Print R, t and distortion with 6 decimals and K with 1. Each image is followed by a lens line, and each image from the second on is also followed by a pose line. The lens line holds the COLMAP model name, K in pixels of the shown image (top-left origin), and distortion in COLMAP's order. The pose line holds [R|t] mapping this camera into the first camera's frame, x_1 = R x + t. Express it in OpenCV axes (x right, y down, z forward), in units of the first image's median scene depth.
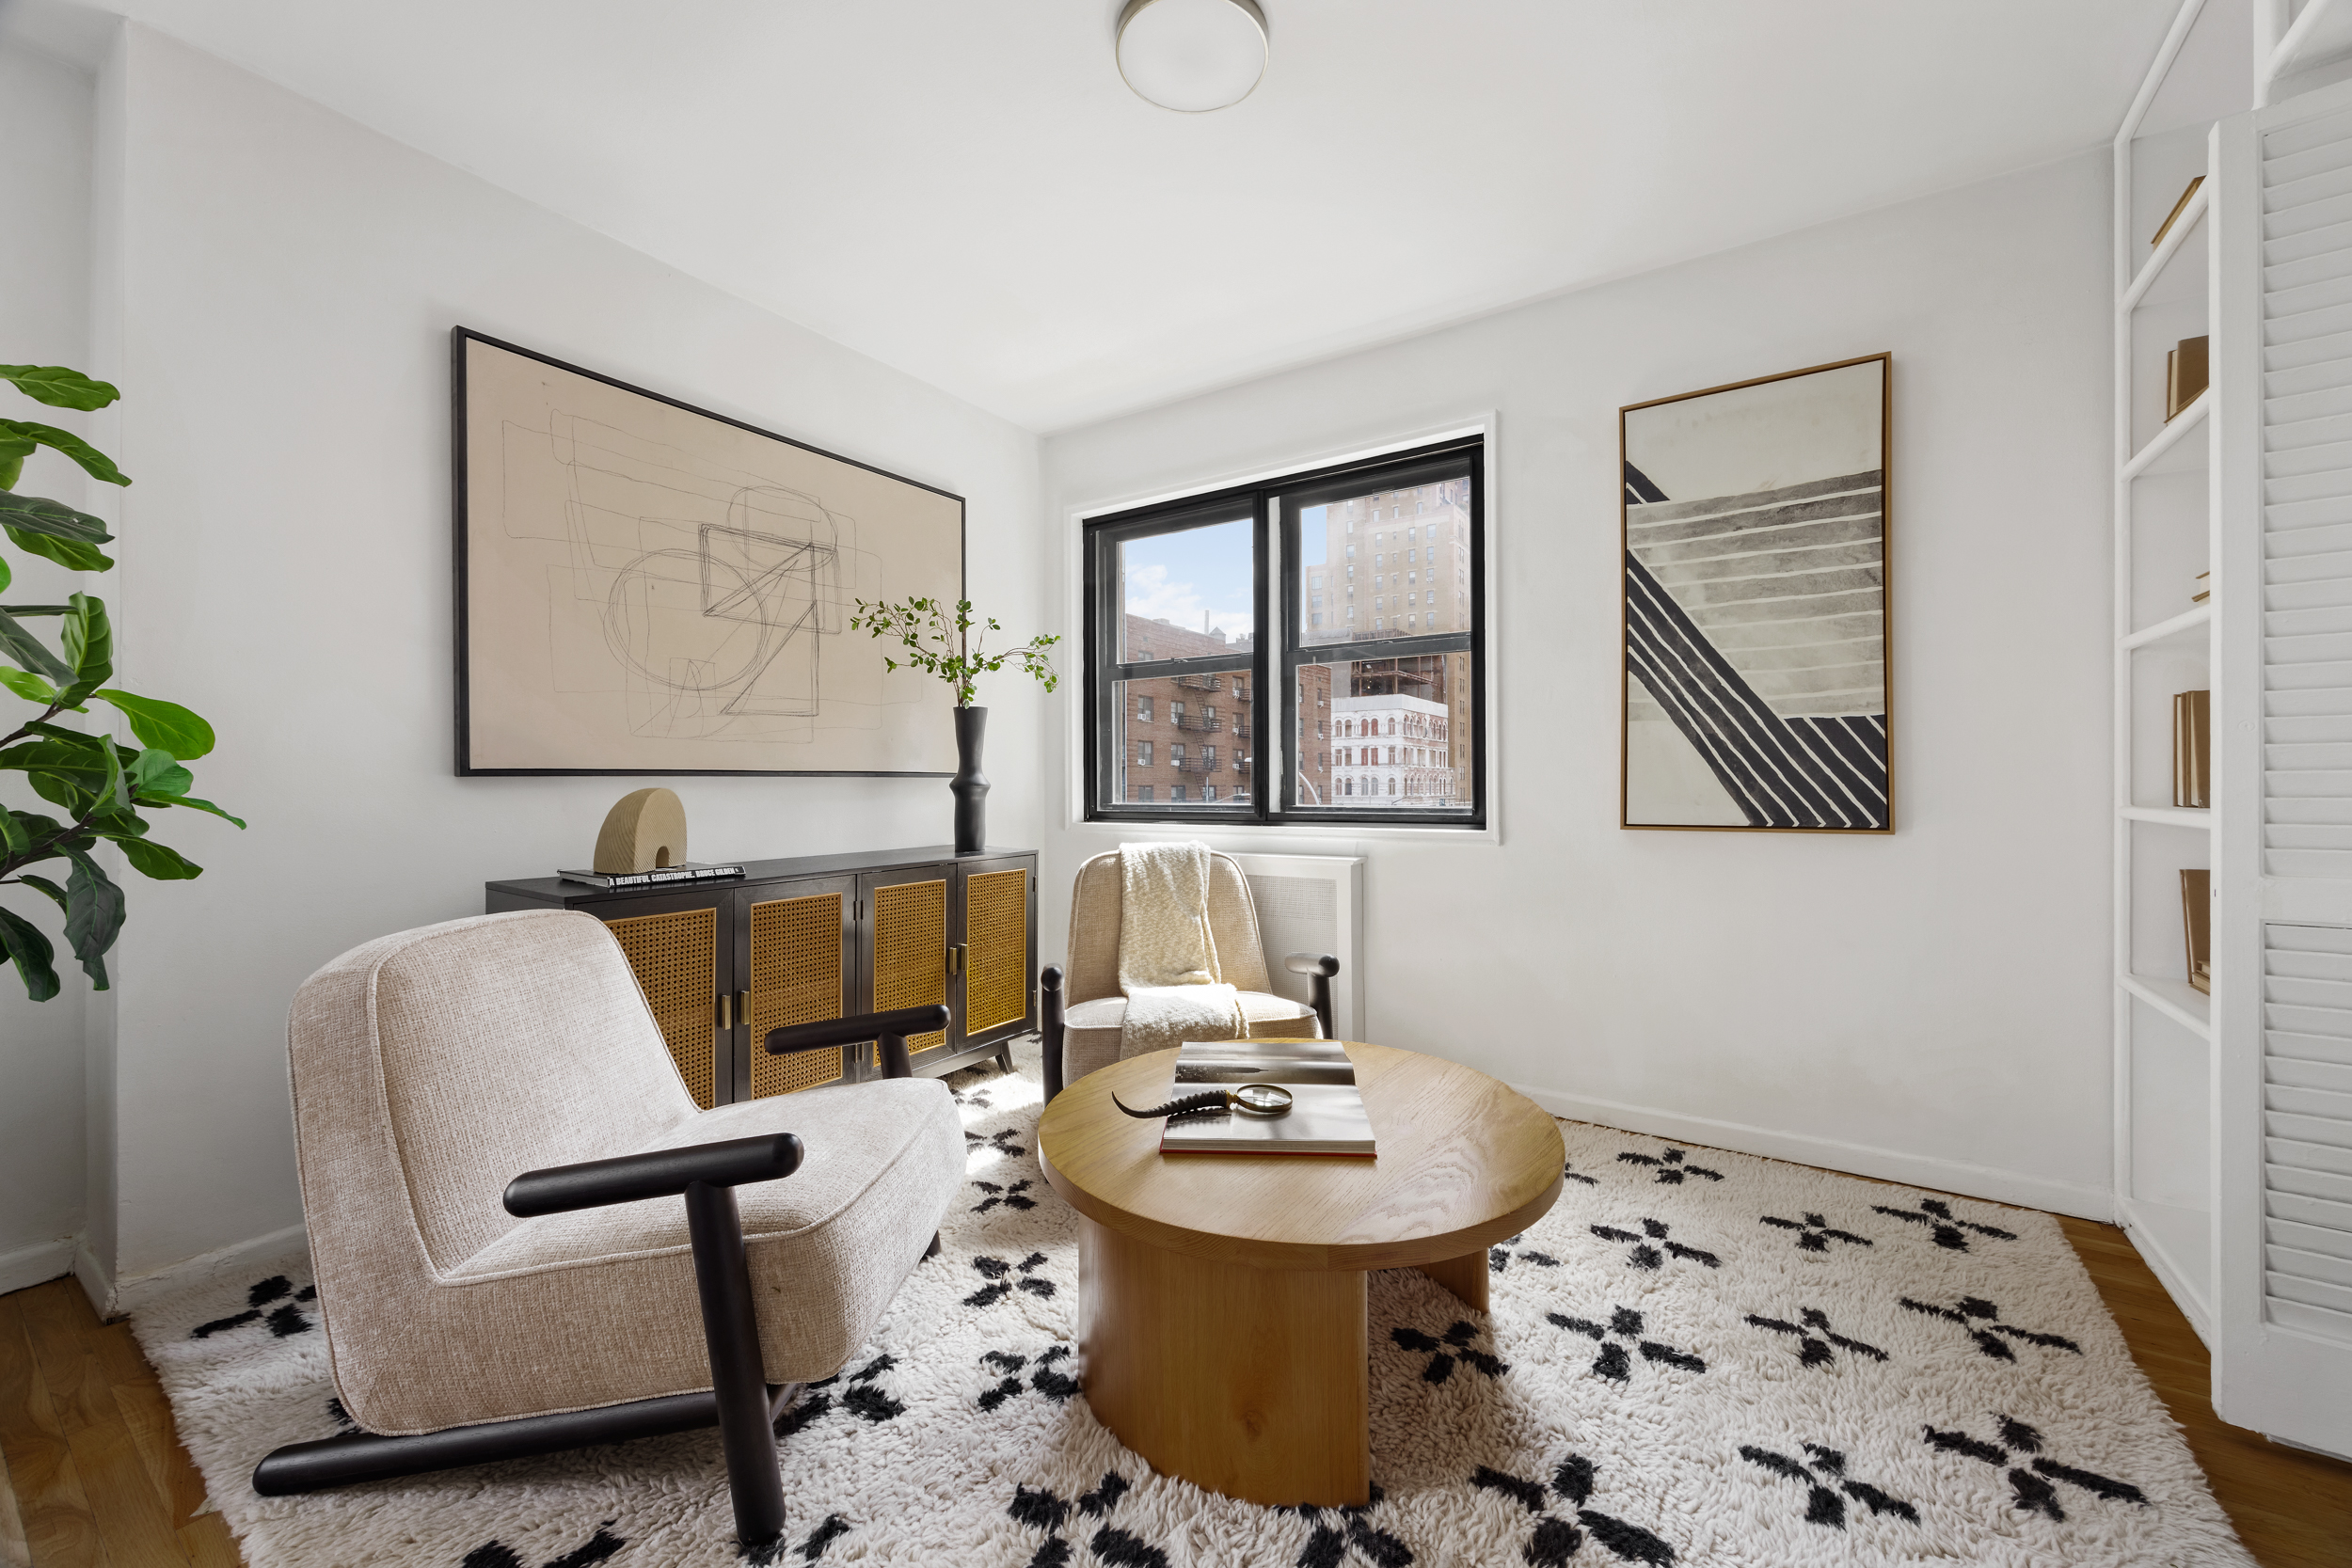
lens RADIAL K [[906.7, 0, 1176.0], [0, 906.7, 784.0], [0, 0, 1]] dist [0.000539, 0.000161]
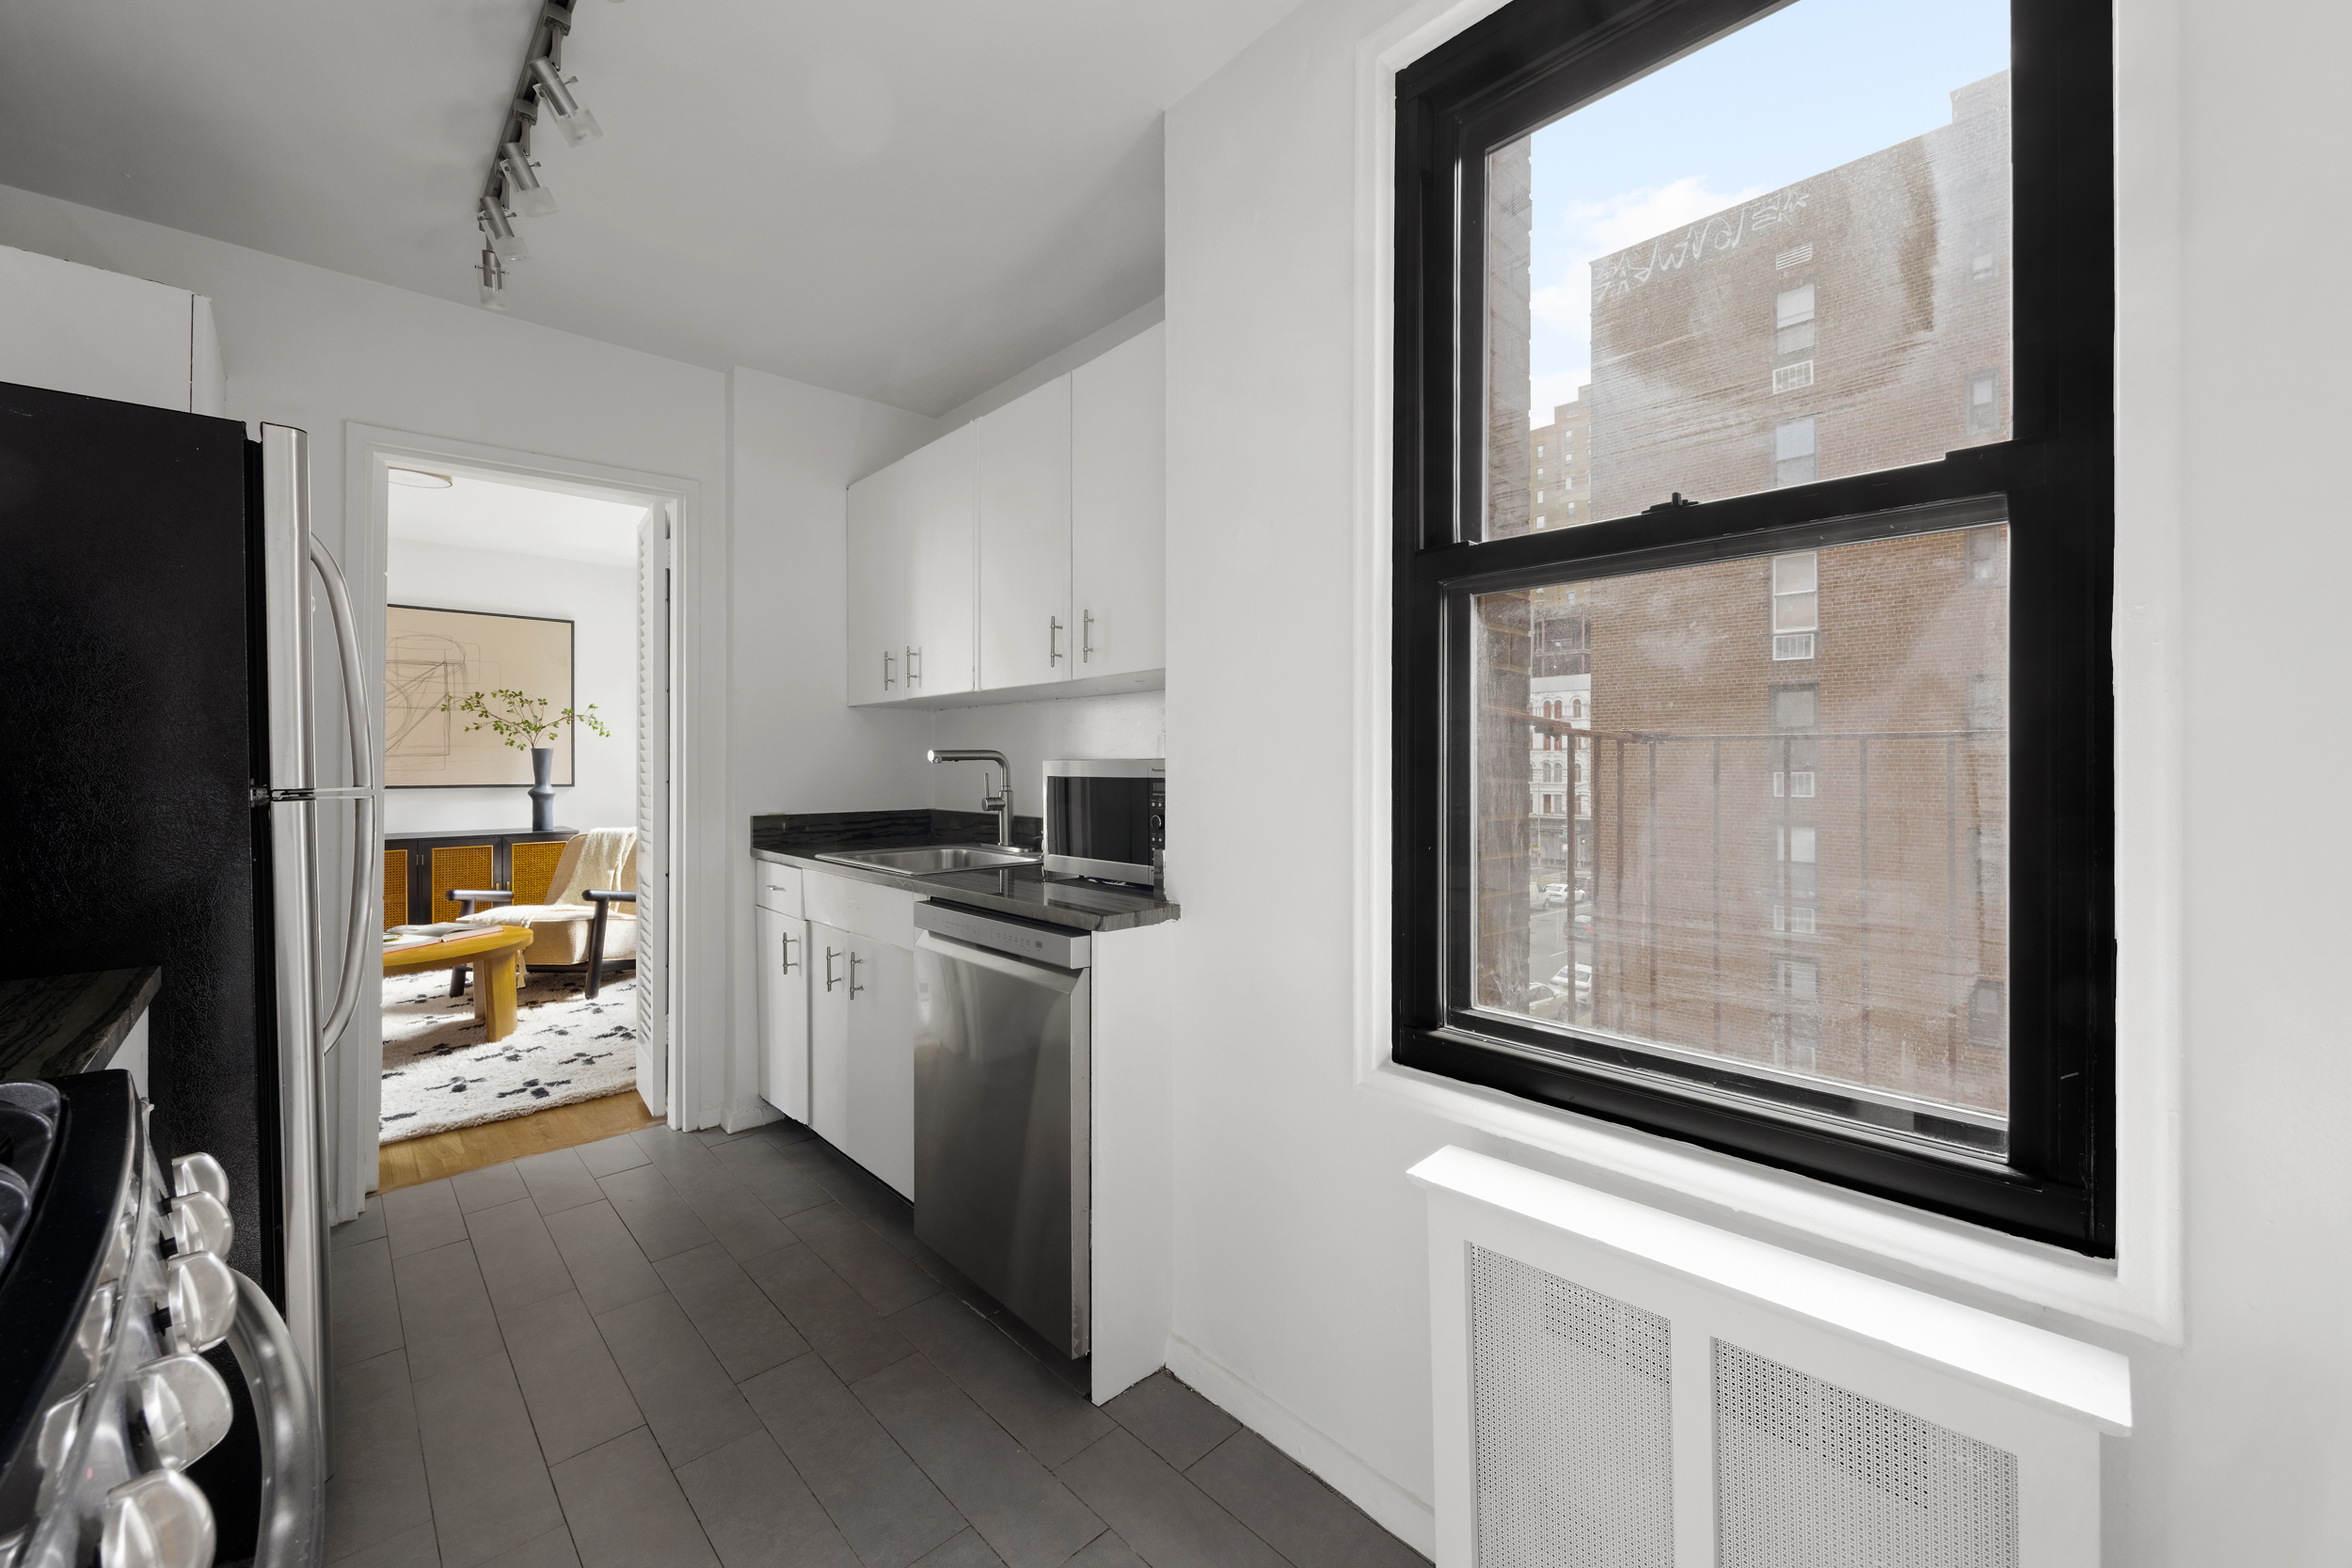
lens RADIAL K [[916.9, 0, 1166.2], [0, 916.9, 761.1], [0, 0, 1]] dist [0.000541, 0.000080]
pose [[0.974267, 0.007578, -0.225271, 1.456975], [-0.008736, 0.999953, -0.004143, -0.069387], [0.225229, 0.006004, 0.974287, -0.486007]]
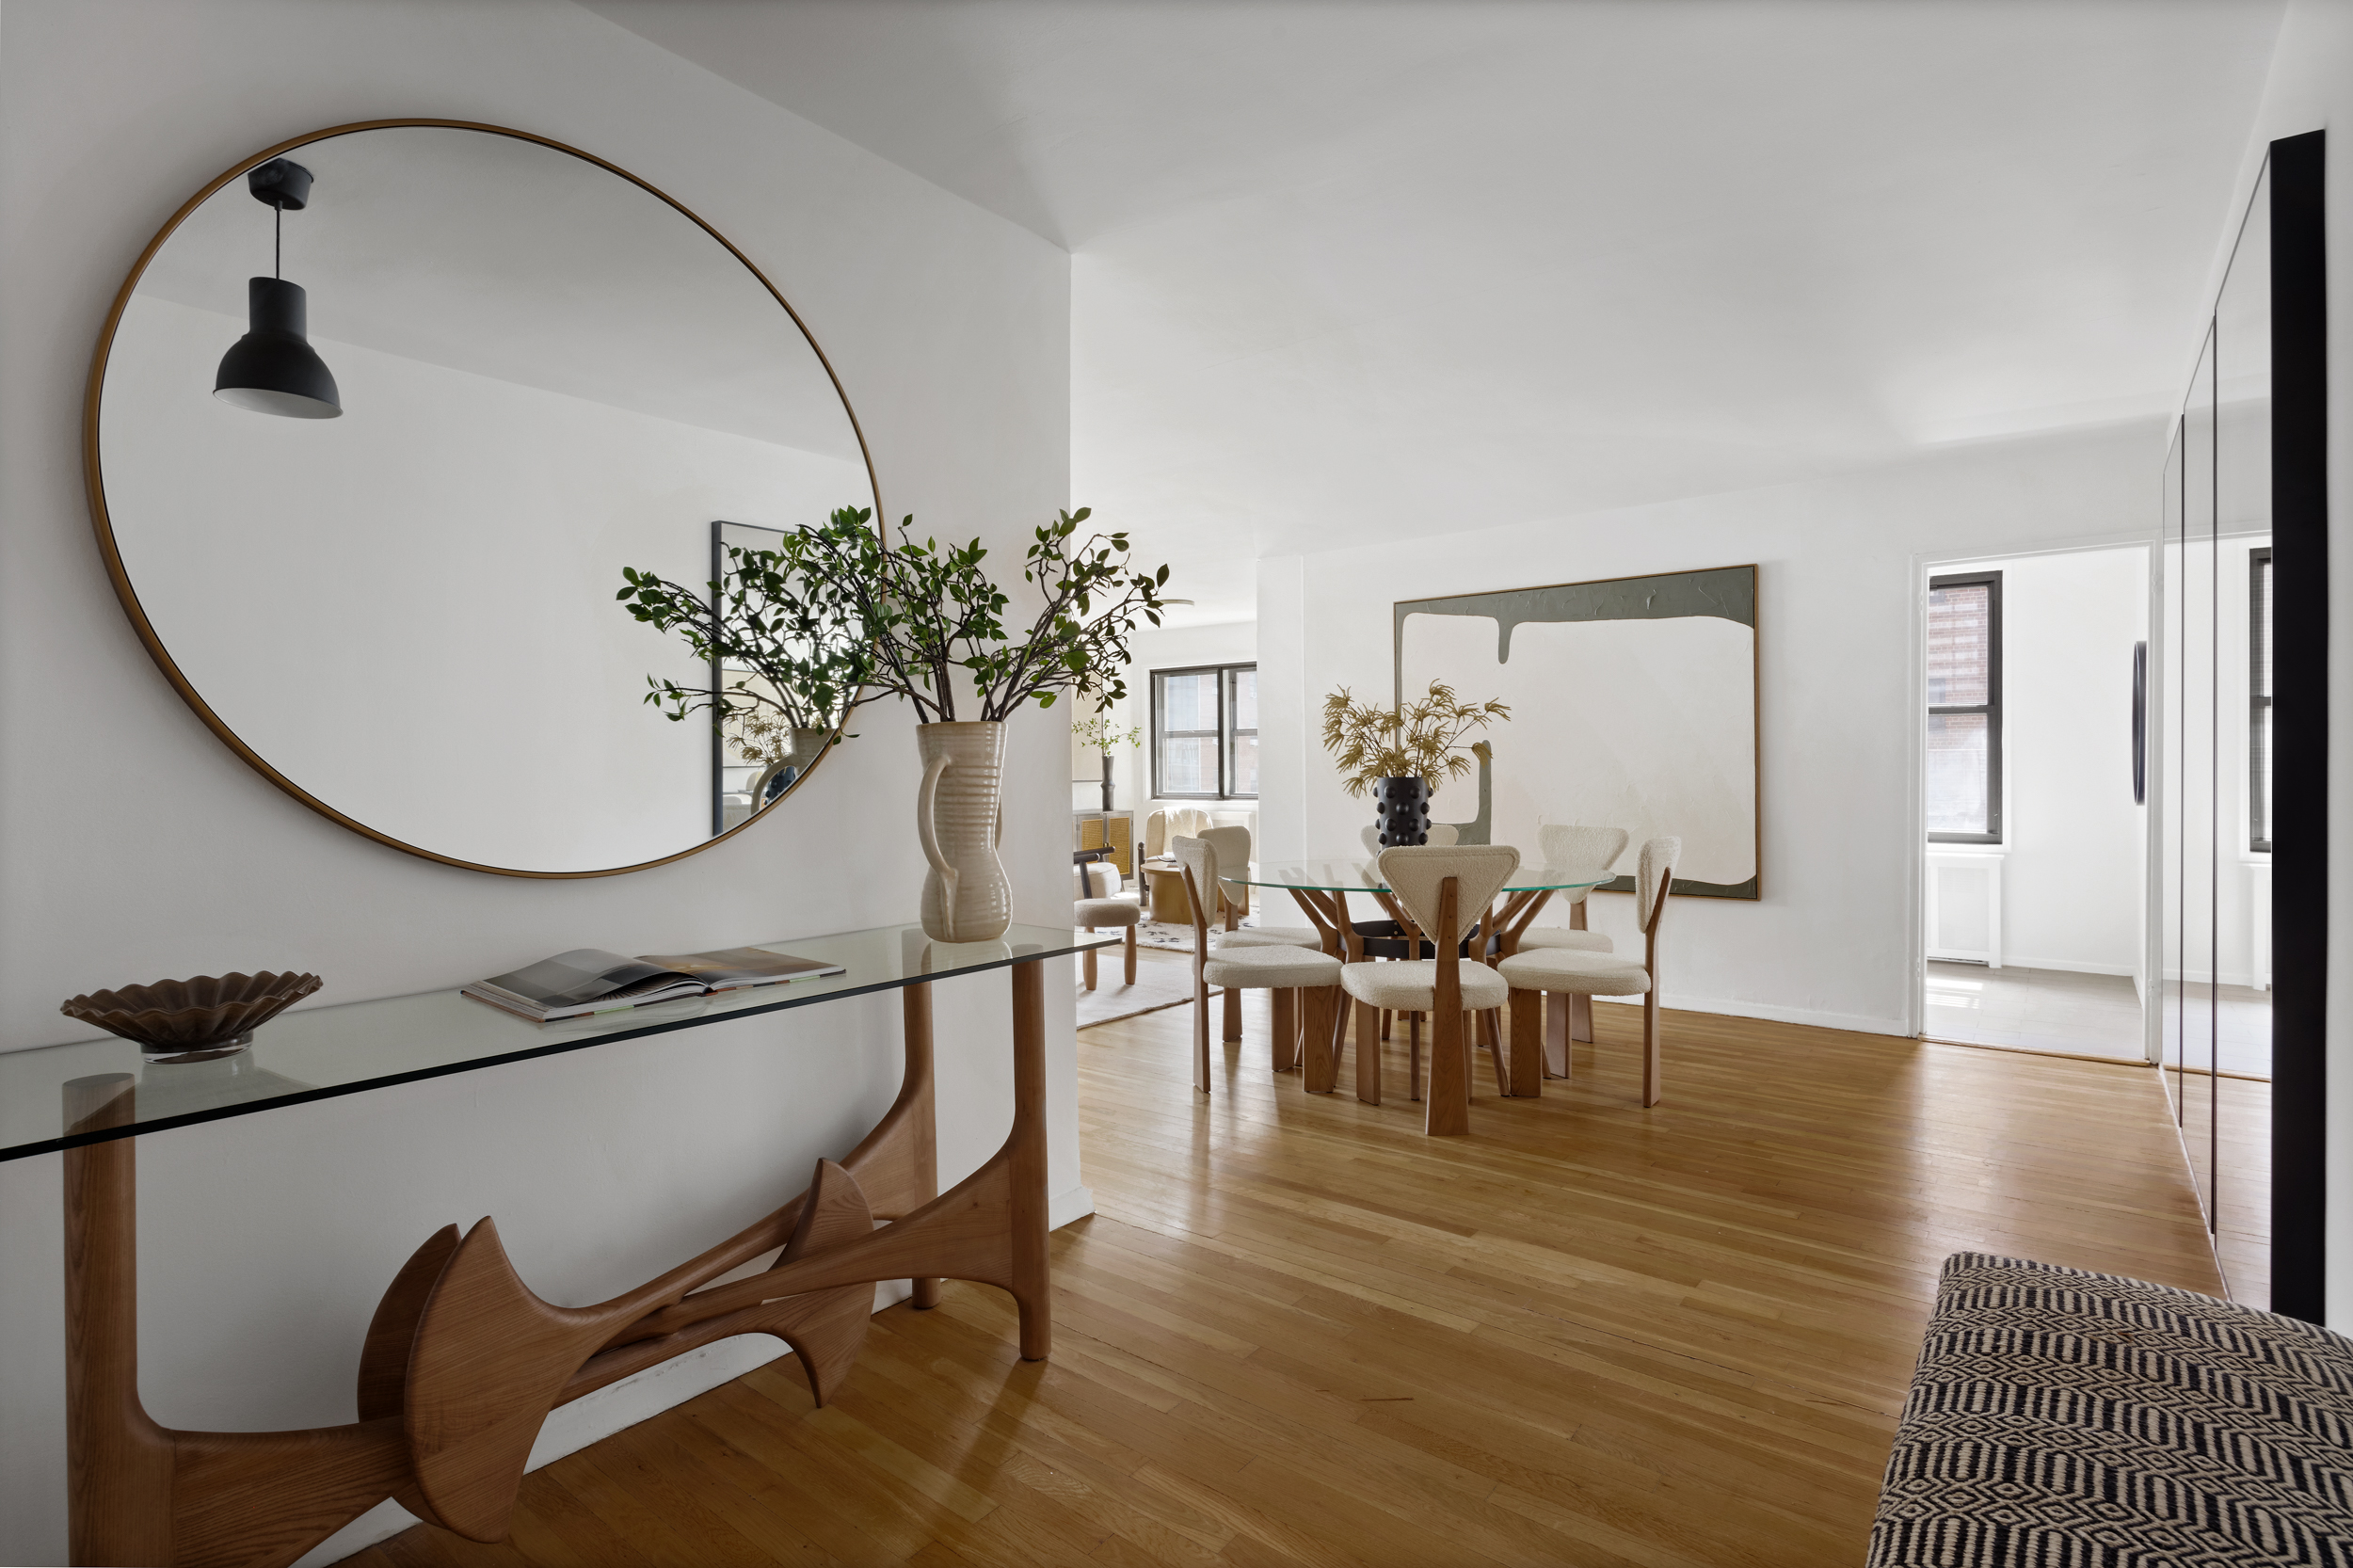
lens RADIAL K [[1133.7, 0, 1129.6], [0, 1133.7, 766.6], [0, 0, 1]] dist [-0.018926, -0.000116]
pose [[0.993345, 0.000146, -0.115178, 0.239632], [0.000162, 0.999996, 0.002668, -0.068543], [0.115178, -0.002668, 0.993341, -2.509271]]
